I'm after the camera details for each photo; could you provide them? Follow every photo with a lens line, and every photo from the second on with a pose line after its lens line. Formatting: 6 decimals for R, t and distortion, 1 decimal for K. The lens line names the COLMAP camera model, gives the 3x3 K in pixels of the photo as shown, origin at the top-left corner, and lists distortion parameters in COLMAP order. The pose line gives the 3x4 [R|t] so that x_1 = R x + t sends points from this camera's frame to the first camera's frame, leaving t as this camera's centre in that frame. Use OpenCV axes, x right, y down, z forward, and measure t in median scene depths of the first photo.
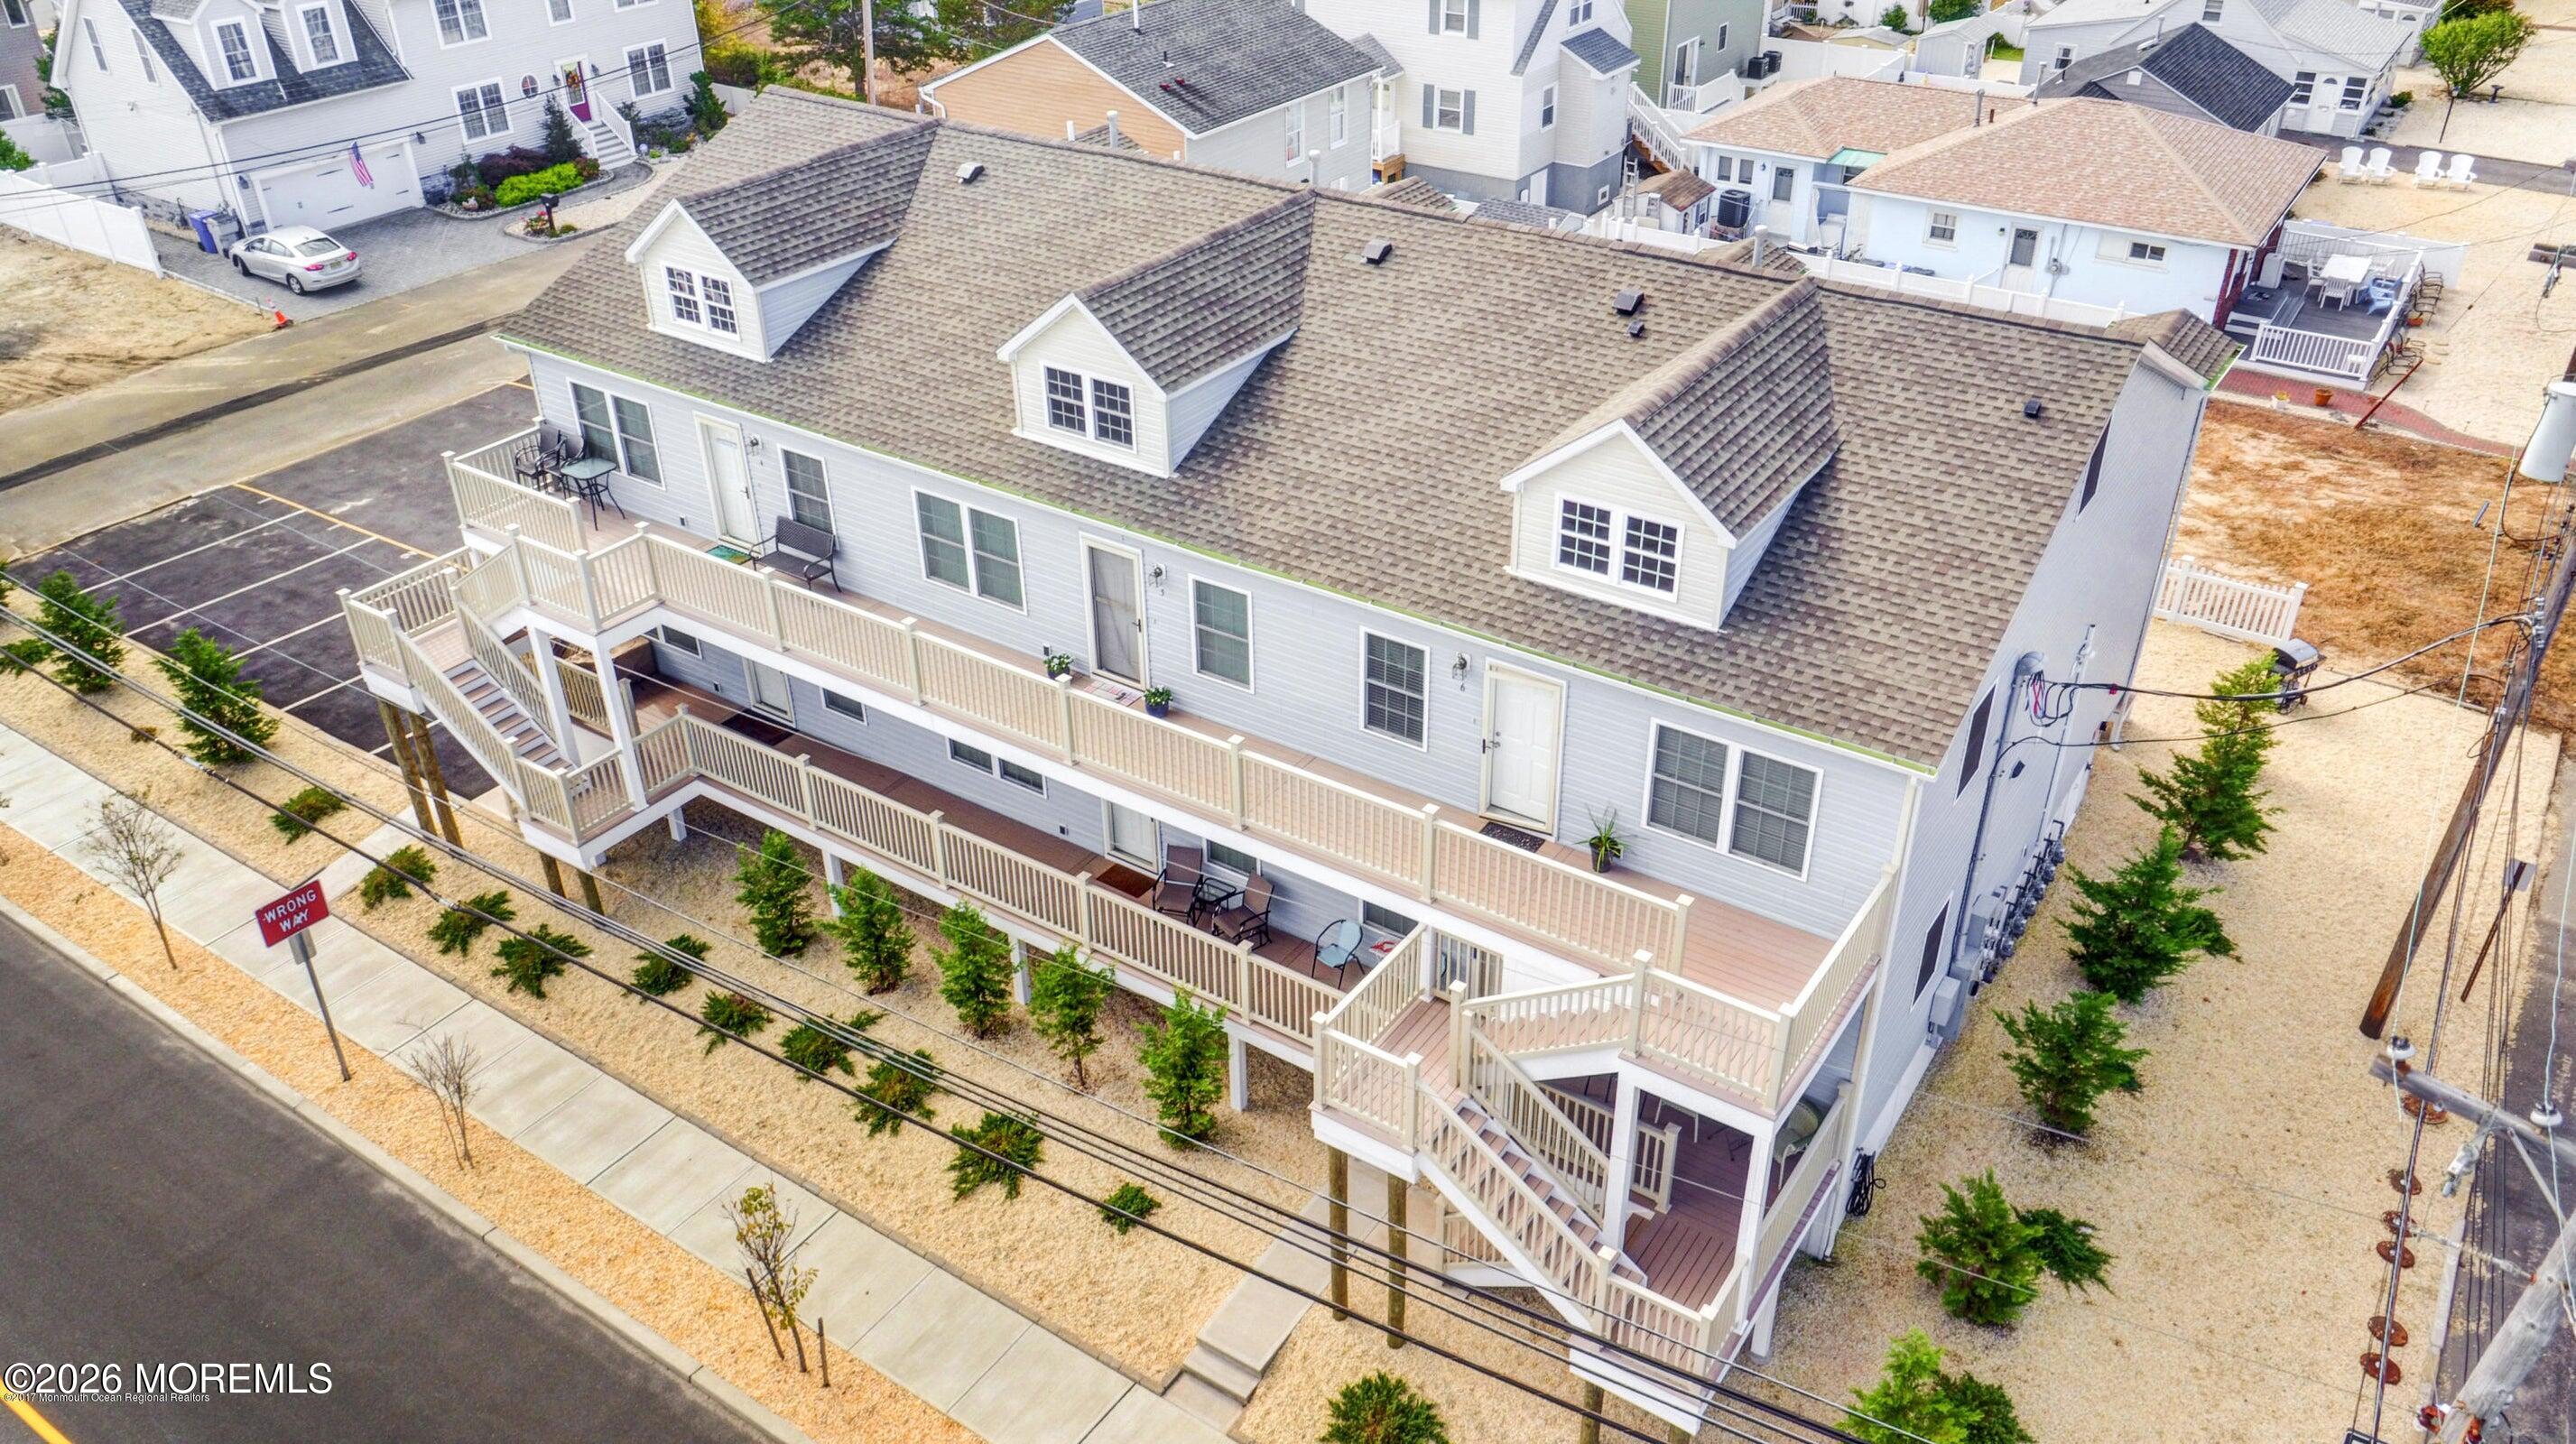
lens RADIAL K [[1890.5, 0, 1293.9], [0, 1890.5, 712.1], [0, 0, 1]] dist [0.008821, 0.003856]
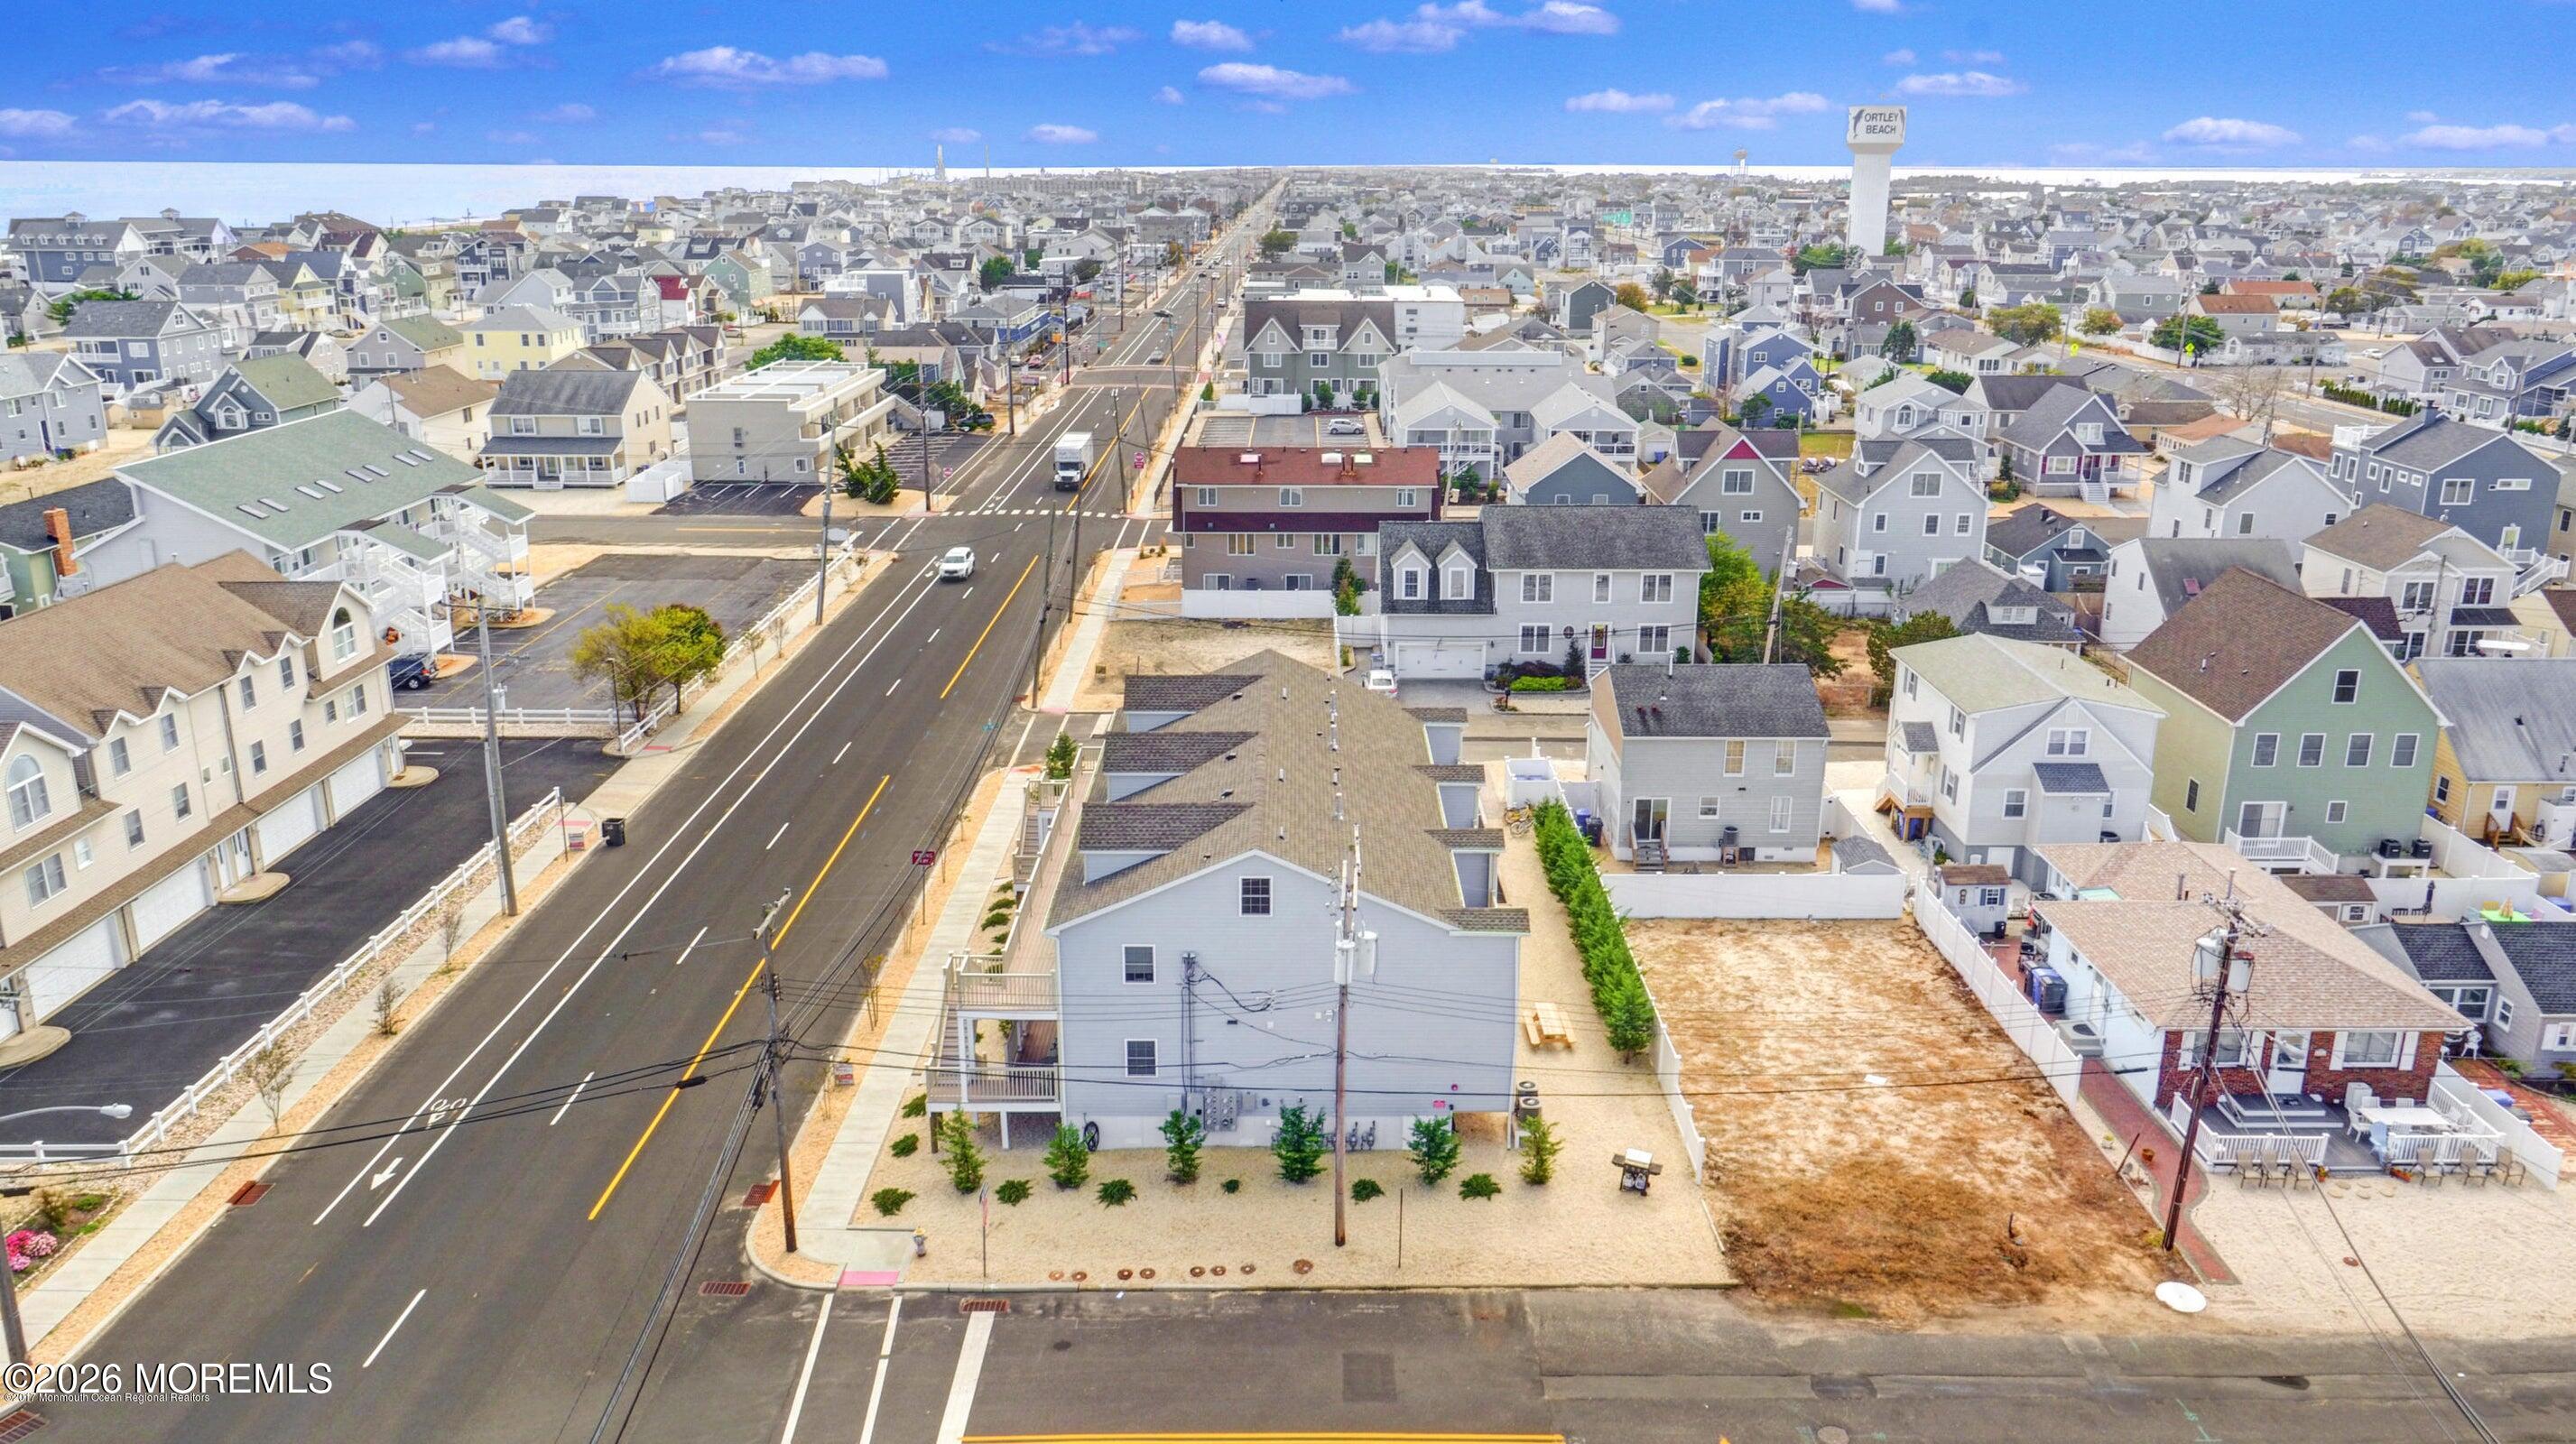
lens RADIAL K [[1890.5, 0, 1288.0], [0, 1890.5, 721.4], [0, 0, 1]] dist [0.008821, 0.003856]
pose [[0.553241, 0.249928, -0.794644, 1.890383], [-0.439905, 0.897726, -0.023918, -0.237337], [0.707395, 0.362801, 0.606604, -0.424227]]
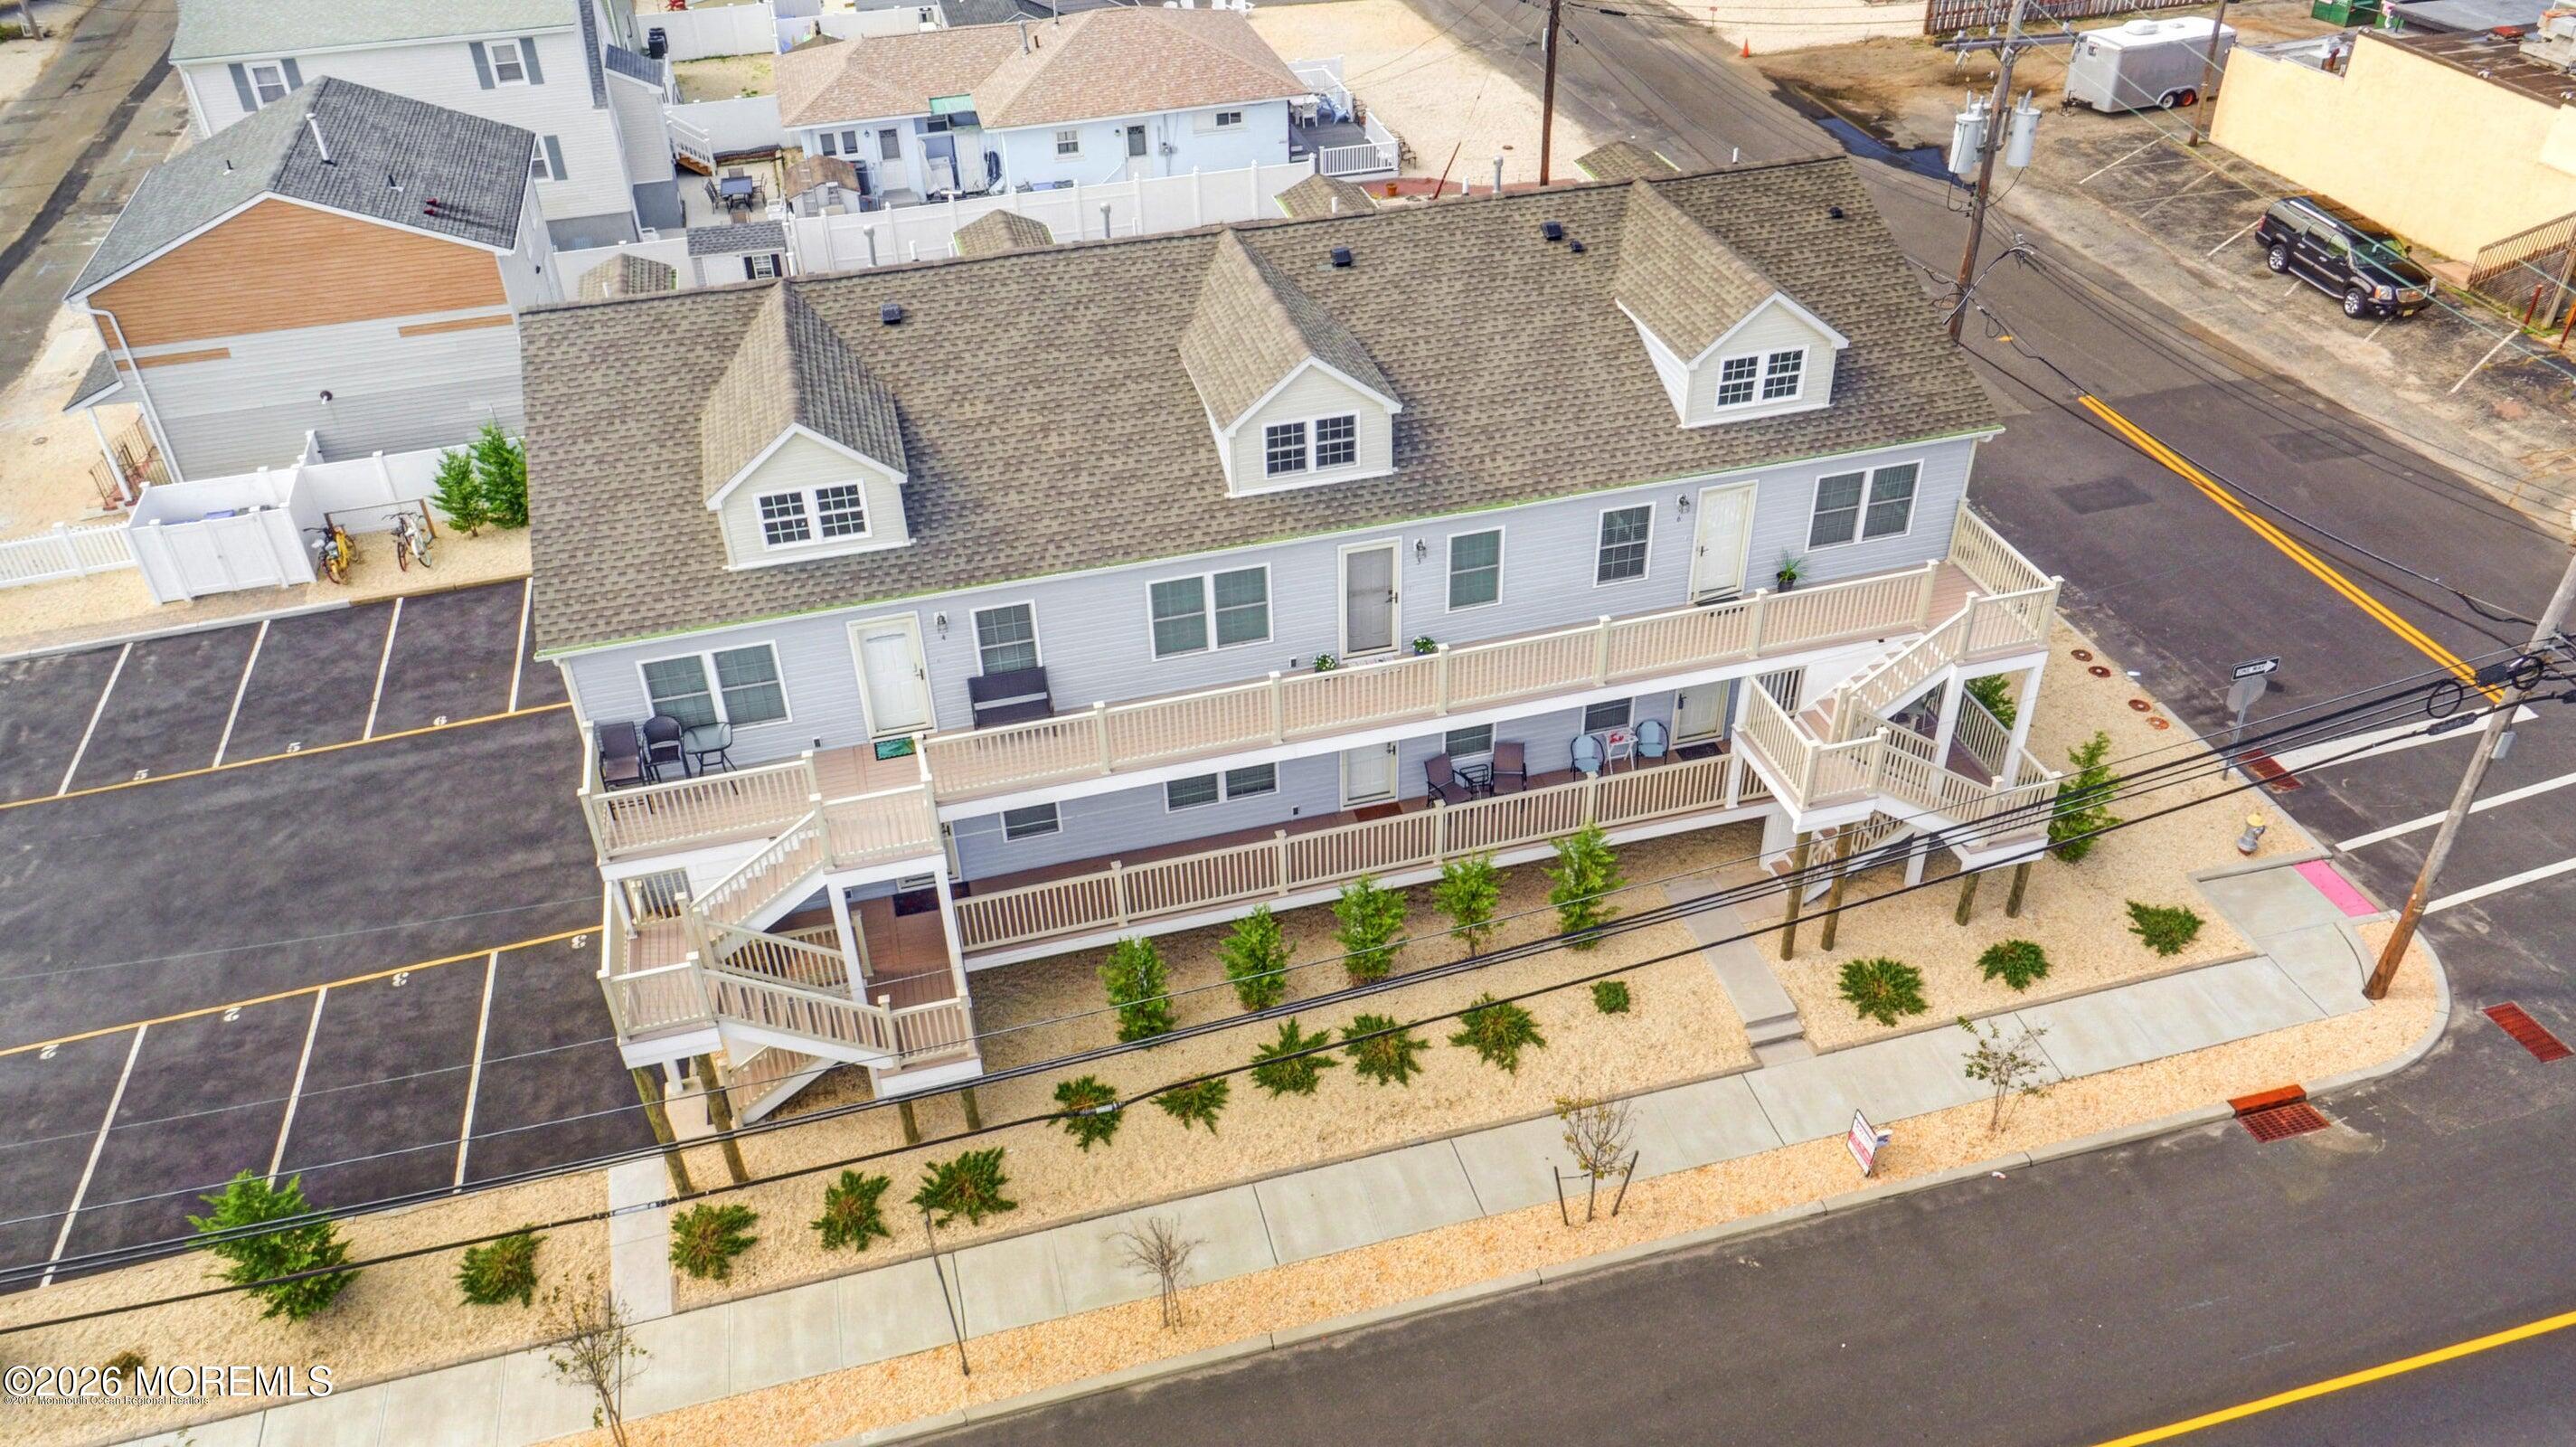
lens RADIAL K [[1890.8, 0, 1314.4], [0, 1890.8, 725.8], [0, 0, 1]] dist [0.008821, 0.003856]
pose [[0.646901, -0.446362, 0.618288, -0.792489], [0.408200, 0.887539, 0.213653, -0.222631], [-0.644122, 0.114172, 0.756354, 0.107437]]
